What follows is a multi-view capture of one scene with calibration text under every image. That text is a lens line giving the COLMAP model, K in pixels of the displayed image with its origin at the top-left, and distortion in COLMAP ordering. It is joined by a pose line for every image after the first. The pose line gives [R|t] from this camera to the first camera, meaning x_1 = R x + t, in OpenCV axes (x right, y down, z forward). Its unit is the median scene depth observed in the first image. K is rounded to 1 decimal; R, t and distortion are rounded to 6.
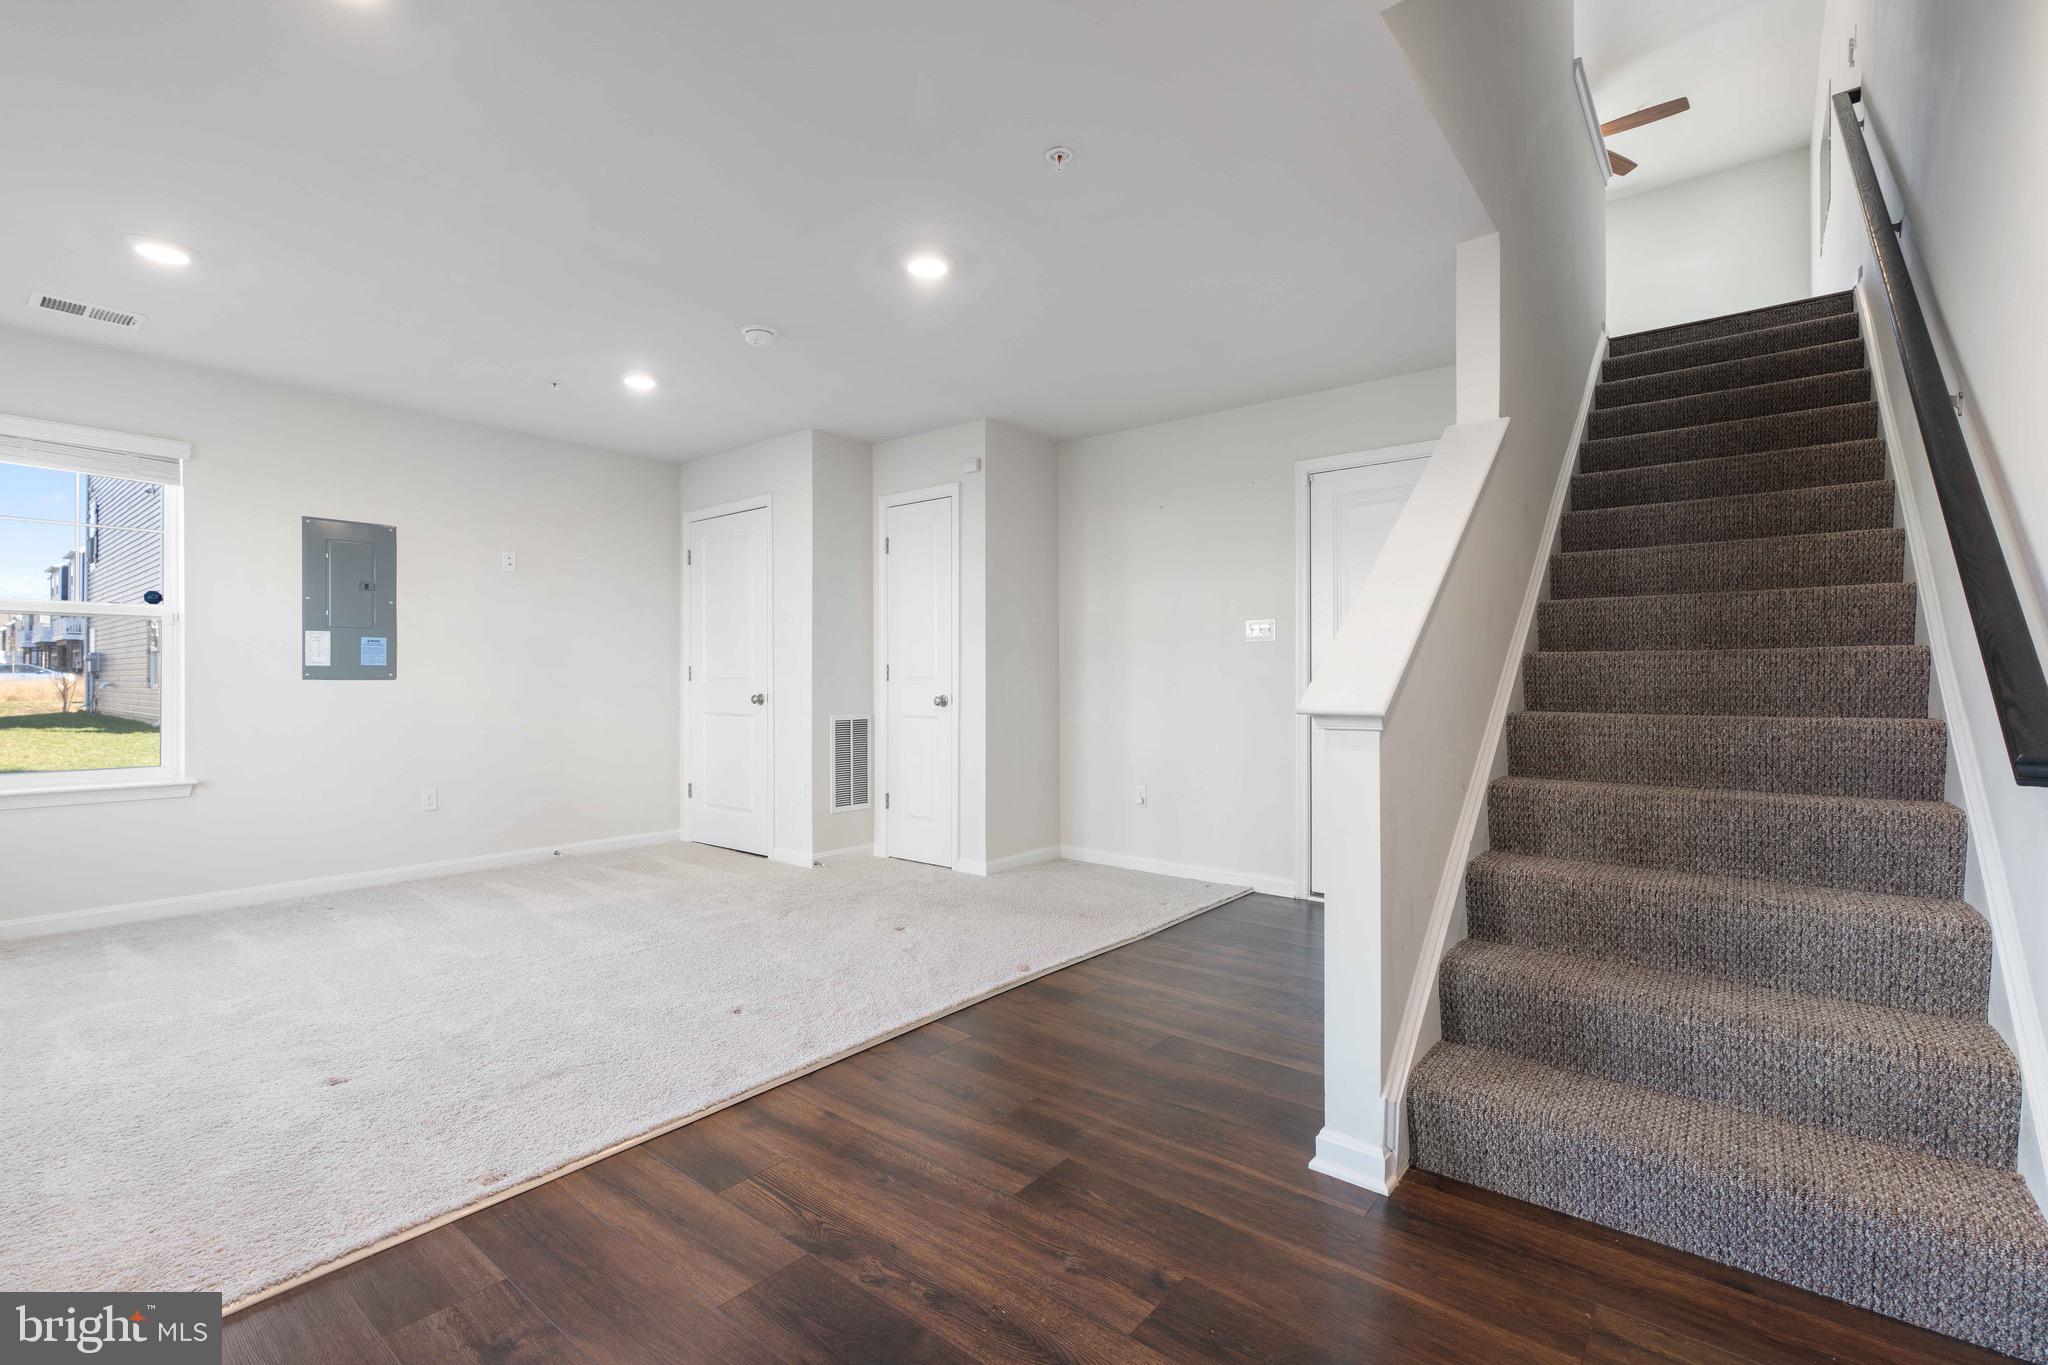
lens RADIAL K [[927.6, 0, 1018.1], [0, 927.6, 693.3], [0, 0, 1]] dist [-0.002948, 0.002997]
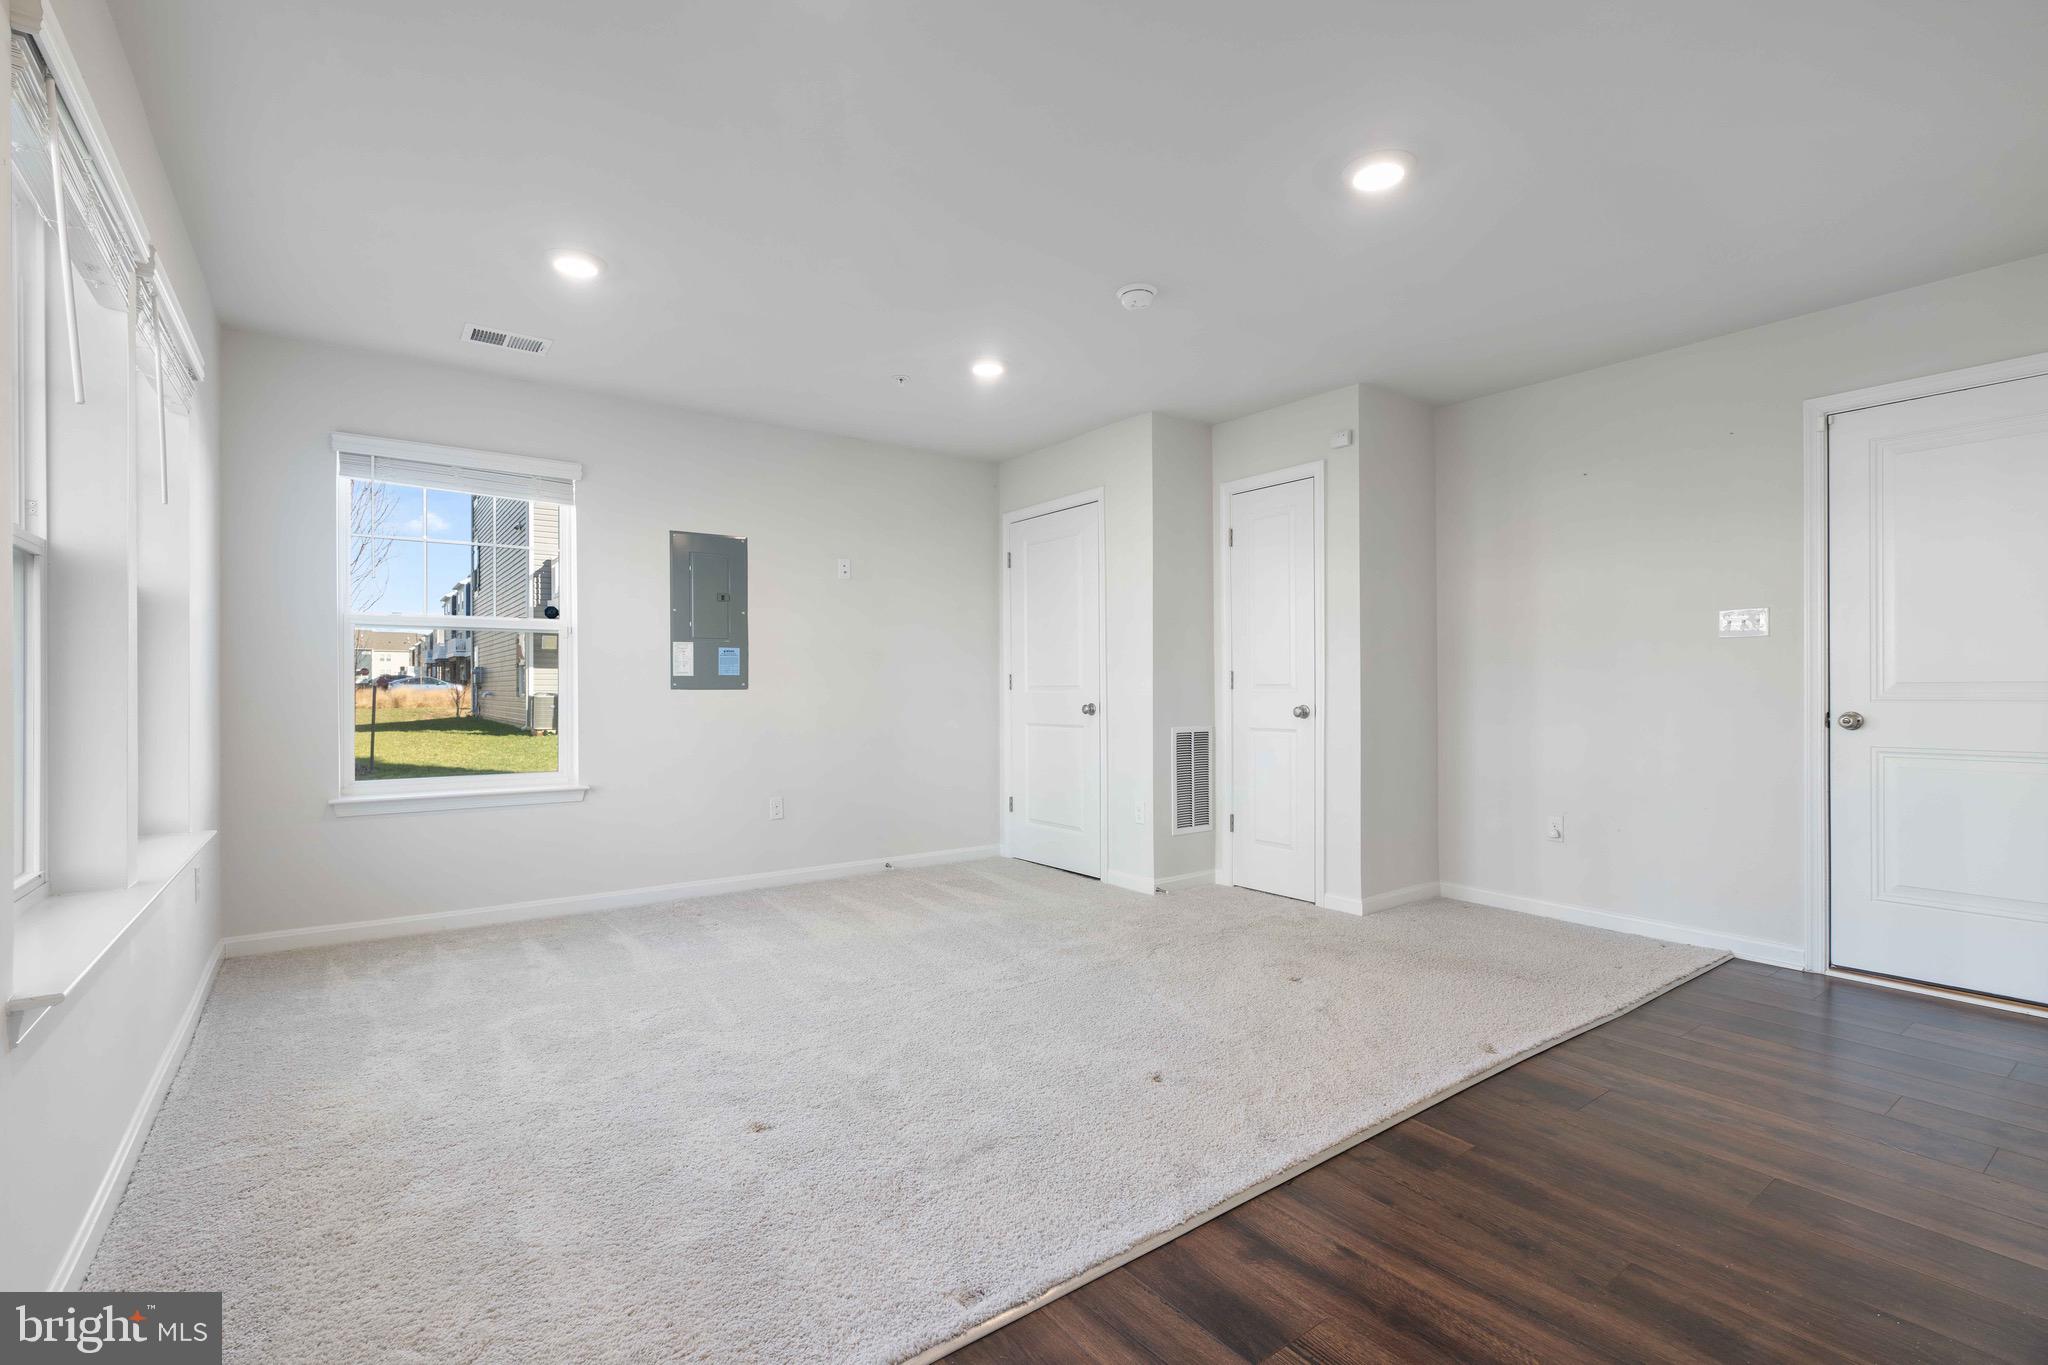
lens RADIAL K [[927.6, 0, 1014.5], [0, 927.6, 711.5], [0, 0, 1]] dist [-0.002948, 0.002997]
pose [[0.968188, 0.002978, -0.250204, -0.143309], [-0.000141, 0.999936, 0.011356, -0.002243], [0.250222, -0.010959, 0.968126, 0.096661]]
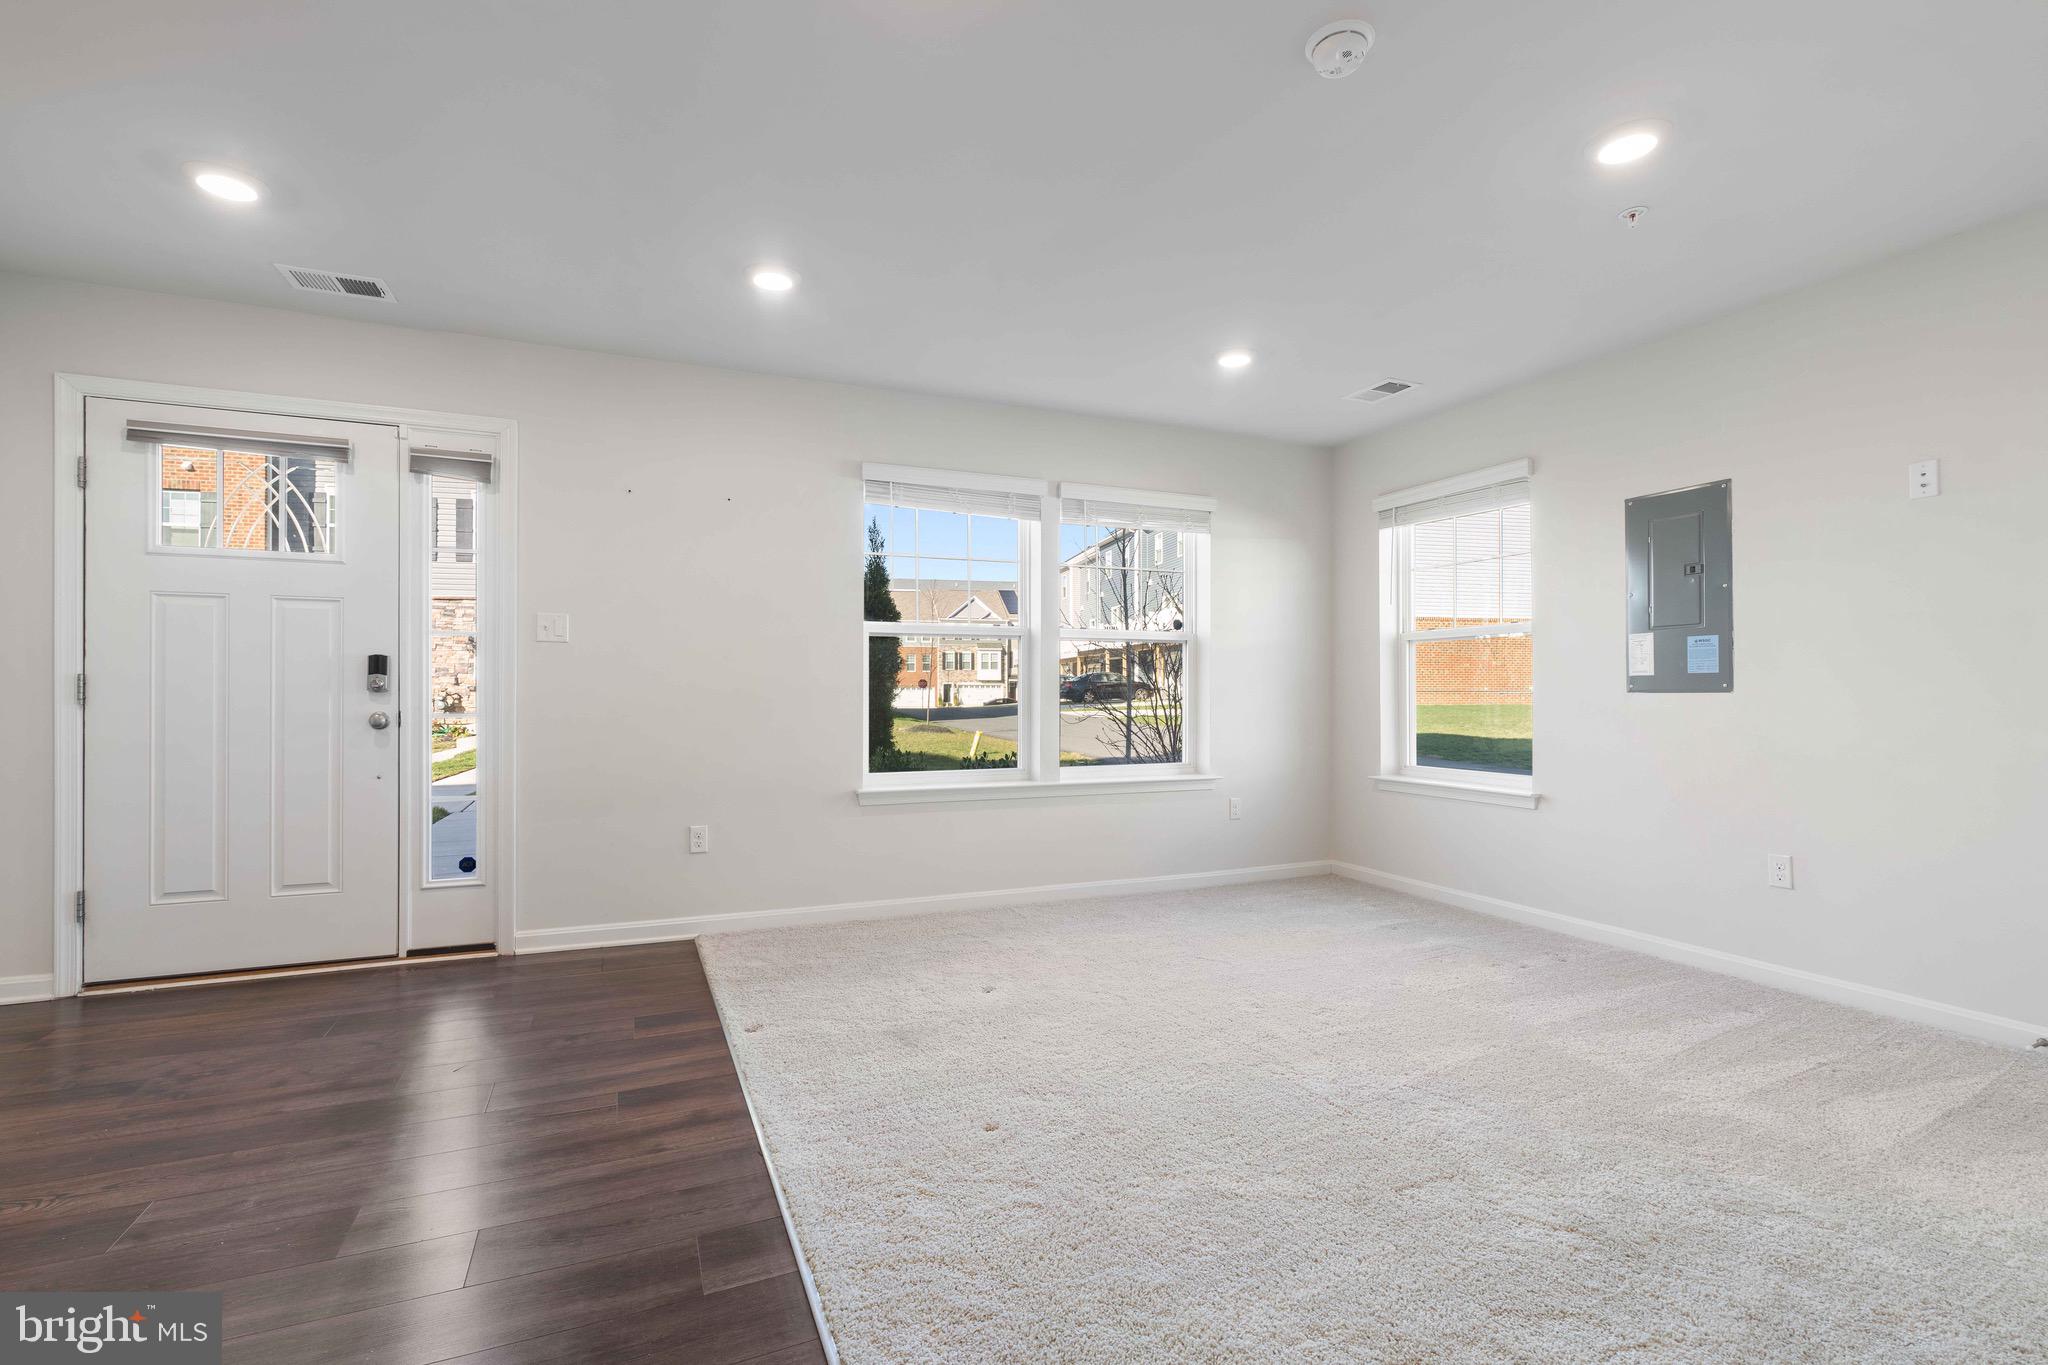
lens RADIAL K [[927.6, 0, 1020.4], [0, 927.6, 695.3], [0, 0, 1]] dist [-0.002948, 0.002997]
pose [[-0.469241, -0.001469, -0.883069, 0.235722], [-0.012894, 0.999903, 0.005188, -0.009441], [0.882976, 0.013820, -0.469215, 0.905619]]
